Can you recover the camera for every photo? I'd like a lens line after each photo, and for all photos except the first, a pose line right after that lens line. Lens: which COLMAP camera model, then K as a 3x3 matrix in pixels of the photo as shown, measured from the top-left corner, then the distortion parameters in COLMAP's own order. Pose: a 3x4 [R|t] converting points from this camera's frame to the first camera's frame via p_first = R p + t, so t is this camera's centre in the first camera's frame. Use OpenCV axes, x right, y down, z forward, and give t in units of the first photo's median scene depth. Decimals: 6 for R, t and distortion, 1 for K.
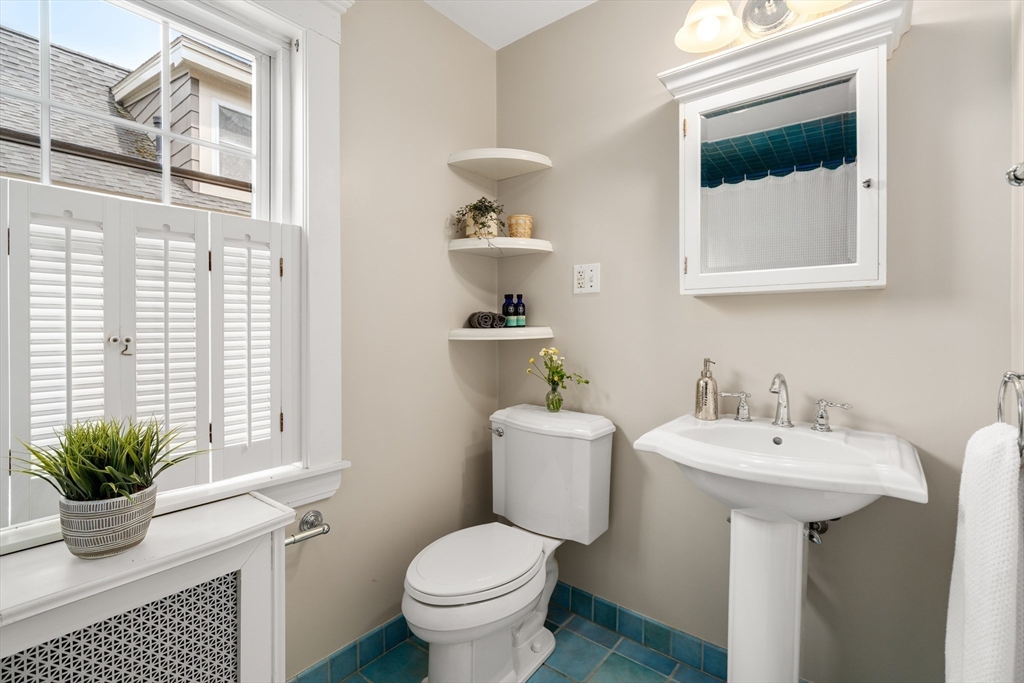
lens RADIAL K [[465.4, 0, 509.8], [0, 465.4, 331.8], [0, 0, 1]] dist [-0.004063, 0.002629]
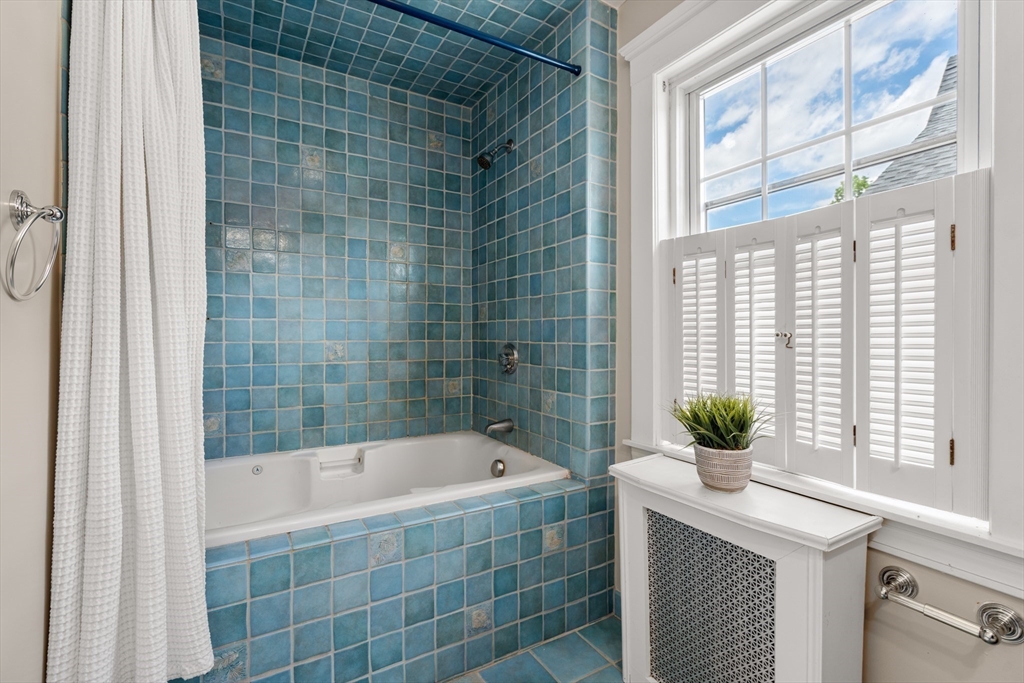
lens RADIAL K [[465.4, 0, 507.3], [0, 465.4, 341.3], [0, 0, 1]] dist [-0.004063, 0.002629]
pose [[-0.343352, 0.021884, -0.938952, 0.482715], [0.004434, 0.999755, 0.021680, 0.004066], [0.939196, 0.003280, -0.343365, 0.680748]]
